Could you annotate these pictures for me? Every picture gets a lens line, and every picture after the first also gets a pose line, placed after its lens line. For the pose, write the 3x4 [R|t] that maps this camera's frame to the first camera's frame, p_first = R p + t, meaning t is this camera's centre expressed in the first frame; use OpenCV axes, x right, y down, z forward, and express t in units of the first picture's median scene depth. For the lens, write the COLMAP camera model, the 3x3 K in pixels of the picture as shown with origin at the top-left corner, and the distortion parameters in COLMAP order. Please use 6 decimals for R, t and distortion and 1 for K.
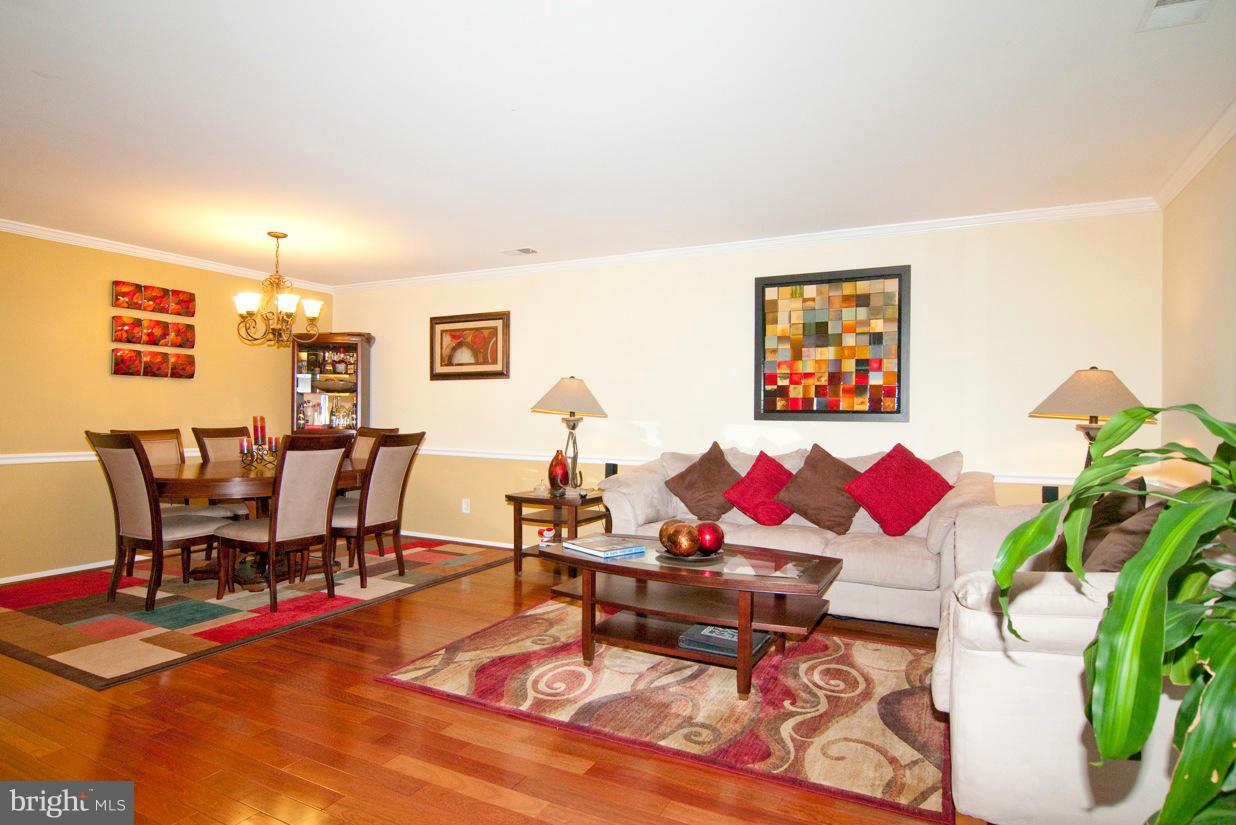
lens RADIAL K [[670.1, 0, 609.8], [0, 670.1, 419.2], [0, 0, 1]] dist [-0.037137, -0.001159]
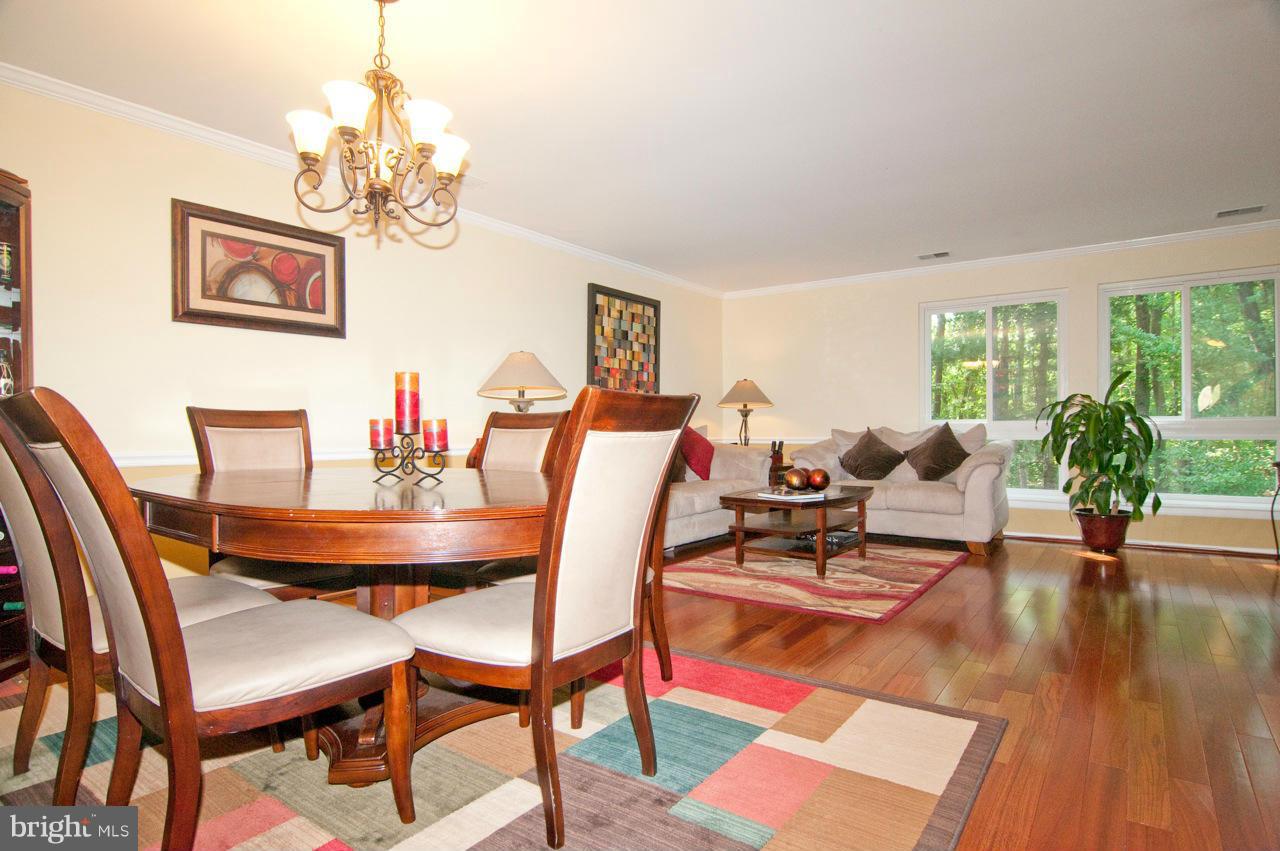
lens RADIAL K [[694.0, 0, 631.8], [0, 694.0, 420.8], [0, 0, 1]] dist [-0.037137, -0.001159]
pose [[0.161081, -0.000878, 0.986941, -0.966423], [0.005003, 0.999987, 0.000073, 0.027402], [-0.986929, 0.004926, 0.161083, 0.752252]]
